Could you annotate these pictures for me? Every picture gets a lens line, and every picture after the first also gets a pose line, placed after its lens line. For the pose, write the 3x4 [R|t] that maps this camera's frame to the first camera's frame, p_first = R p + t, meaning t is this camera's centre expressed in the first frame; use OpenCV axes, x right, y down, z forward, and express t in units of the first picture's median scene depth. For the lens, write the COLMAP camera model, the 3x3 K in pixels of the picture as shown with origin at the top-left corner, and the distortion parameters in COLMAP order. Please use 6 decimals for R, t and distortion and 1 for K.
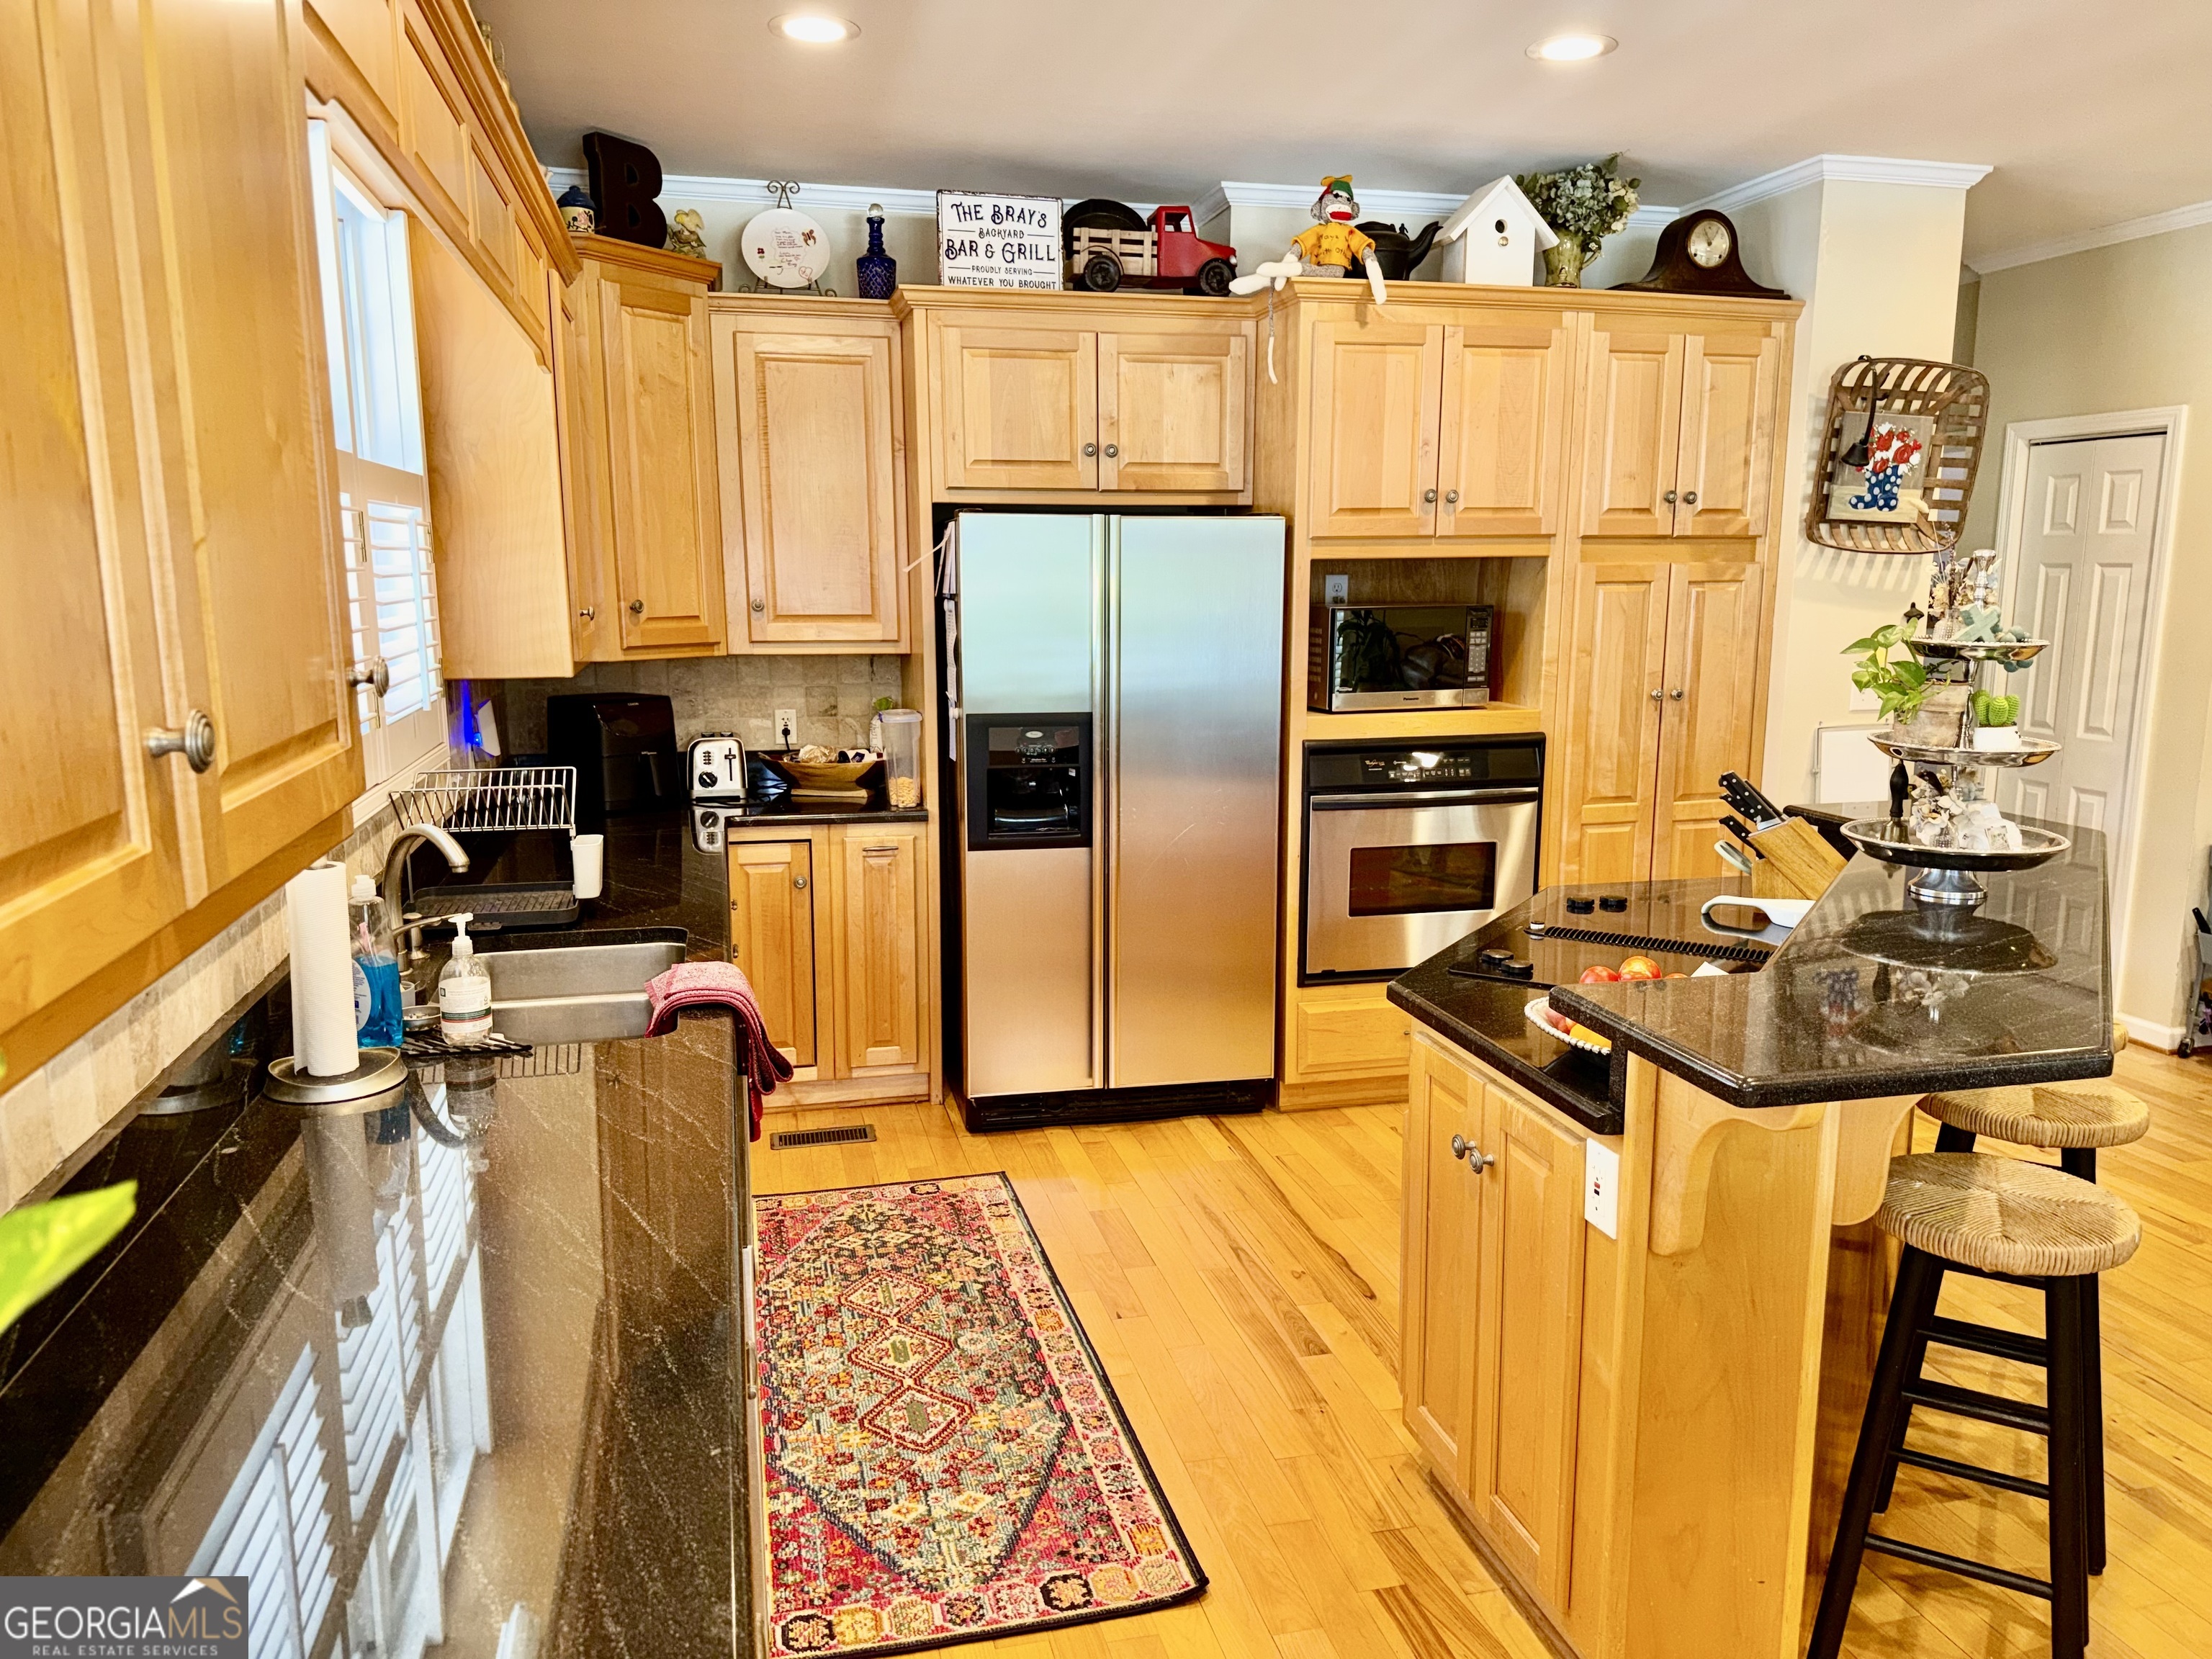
lens RADIAL K [[1568.0, 0, 1106.8], [0, 1568.0, 842.6], [0, 0, 1]] dist [0.133596, -0.235692]
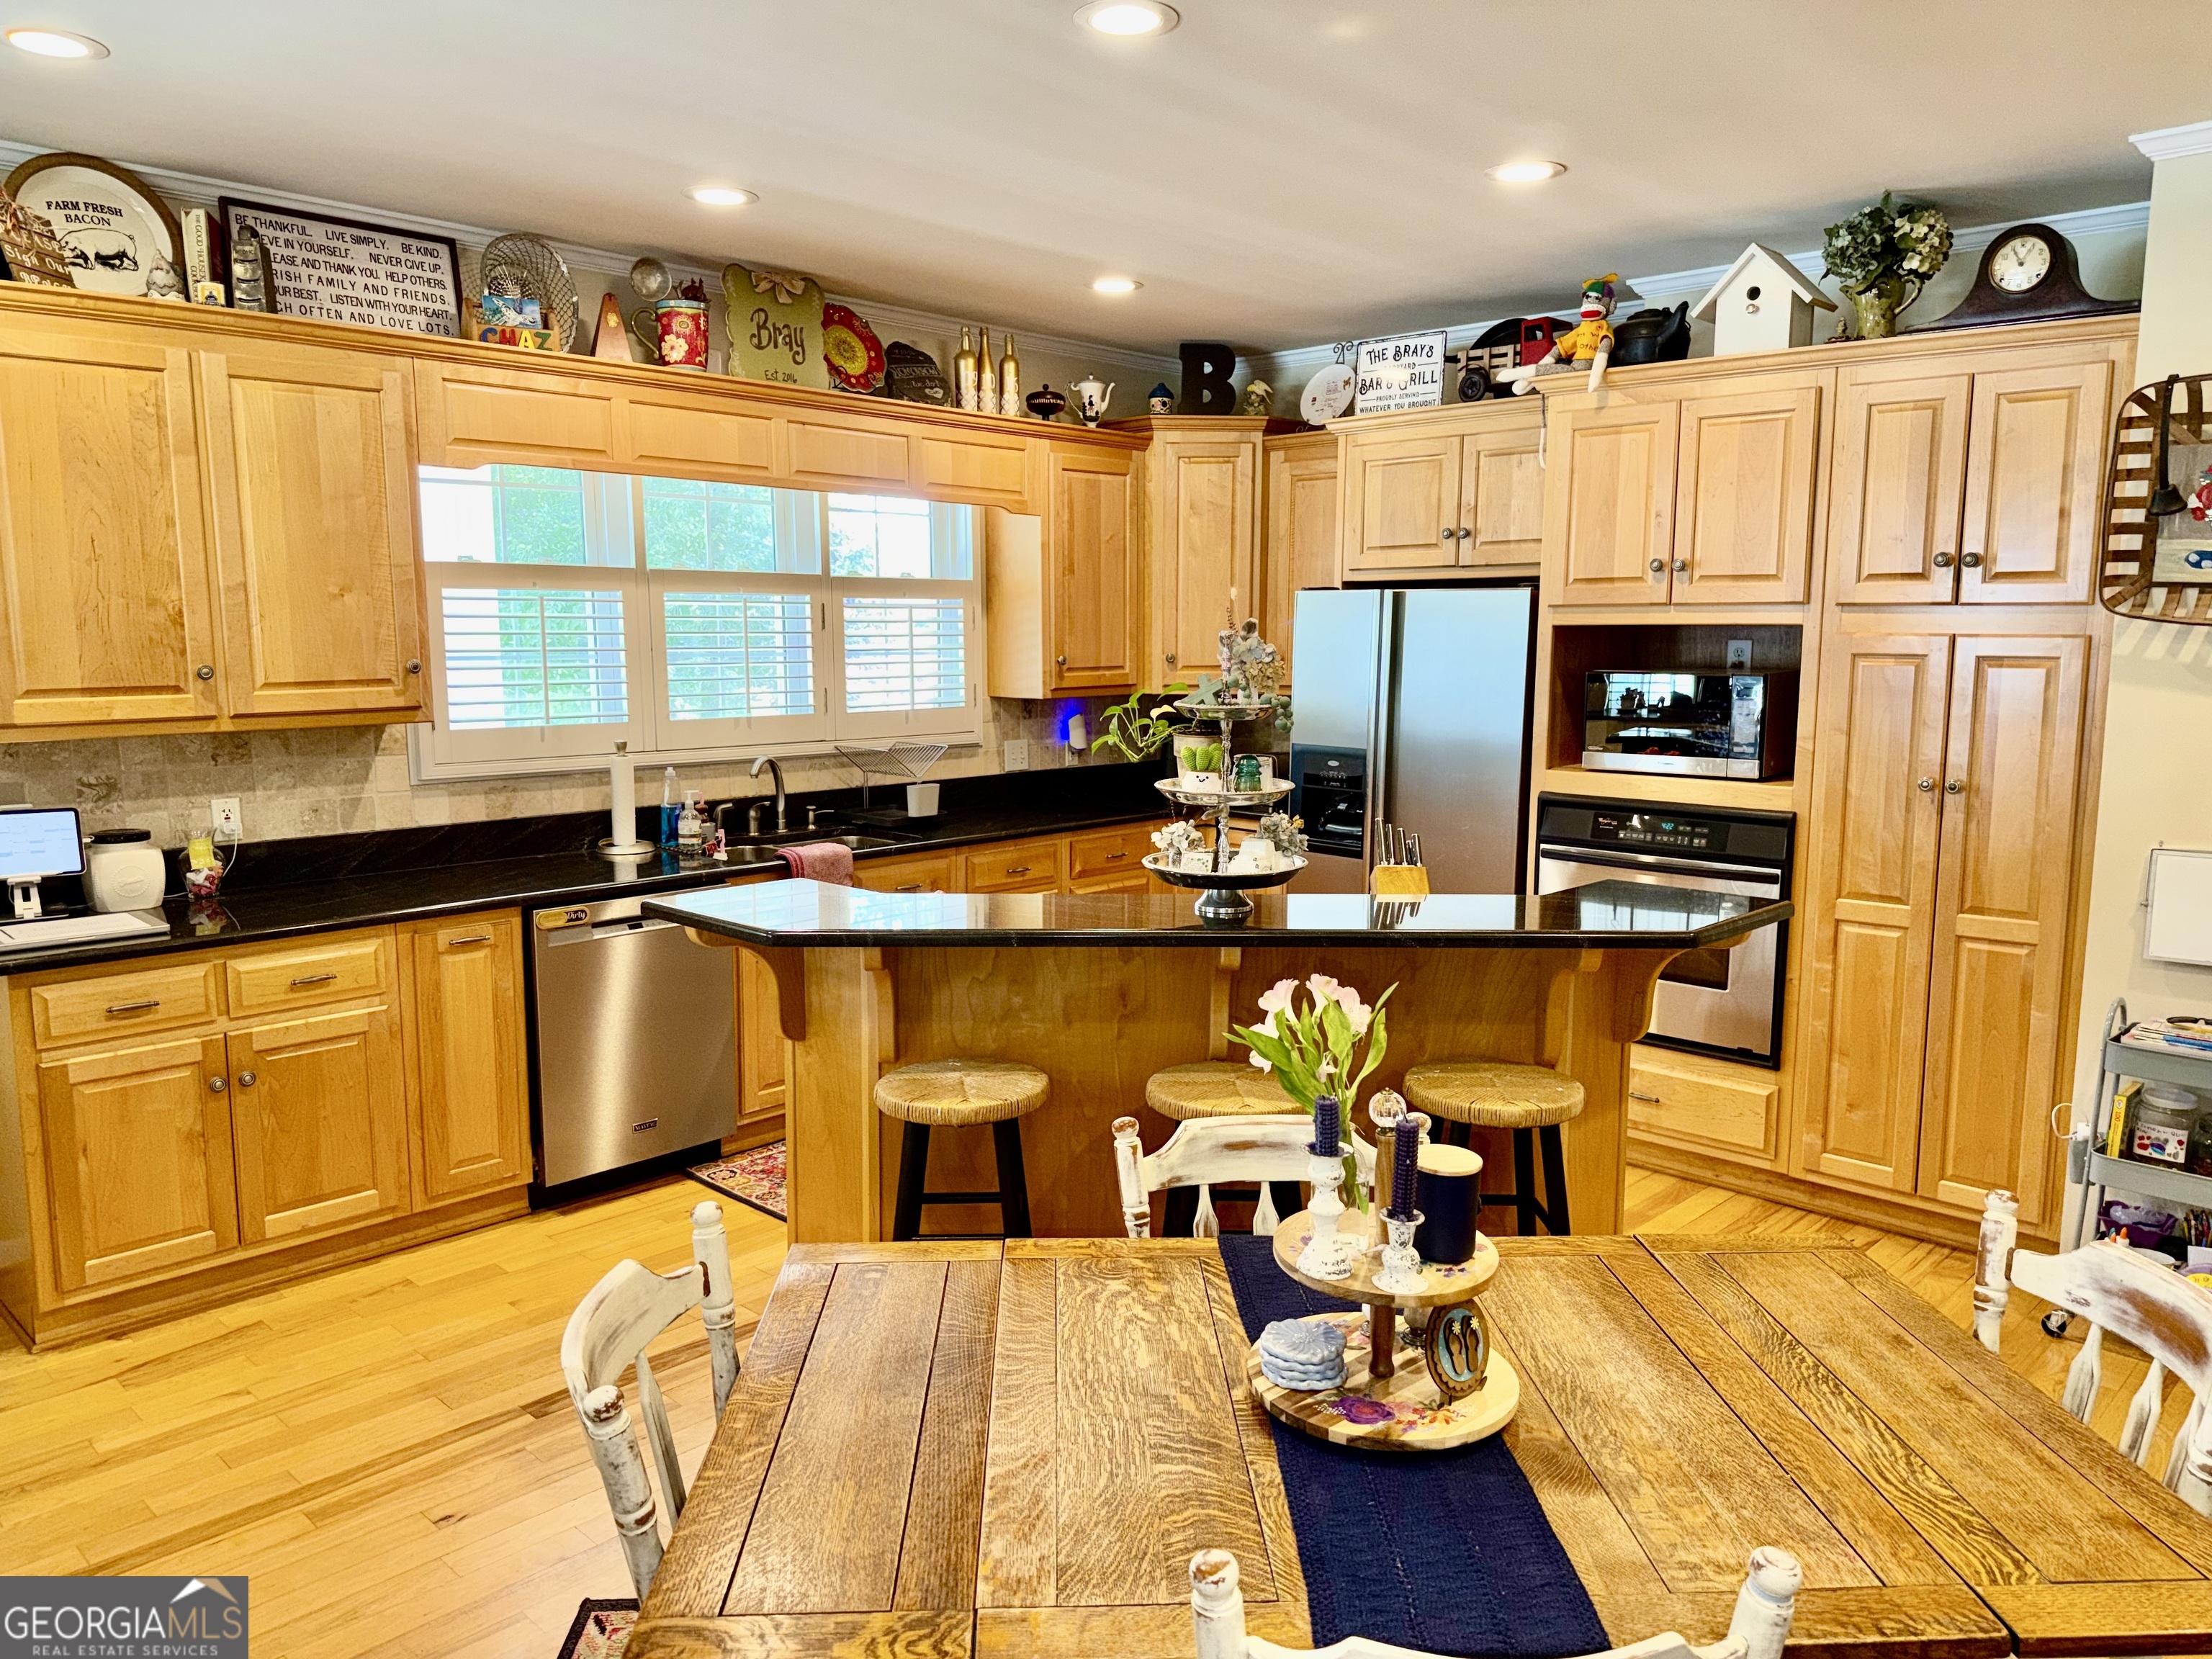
lens RADIAL K [[1572.6, 0, 1094.7], [0, 1572.6, 838.4], [0, 0, 1]] dist [0.088027, -0.102912]
pose [[0.528448, 0.119826, -0.840467, 0.890250], [-0.152806, 0.987246, 0.044674, -0.035365], [0.835100, 0.104821, 0.540019, 0.160863]]
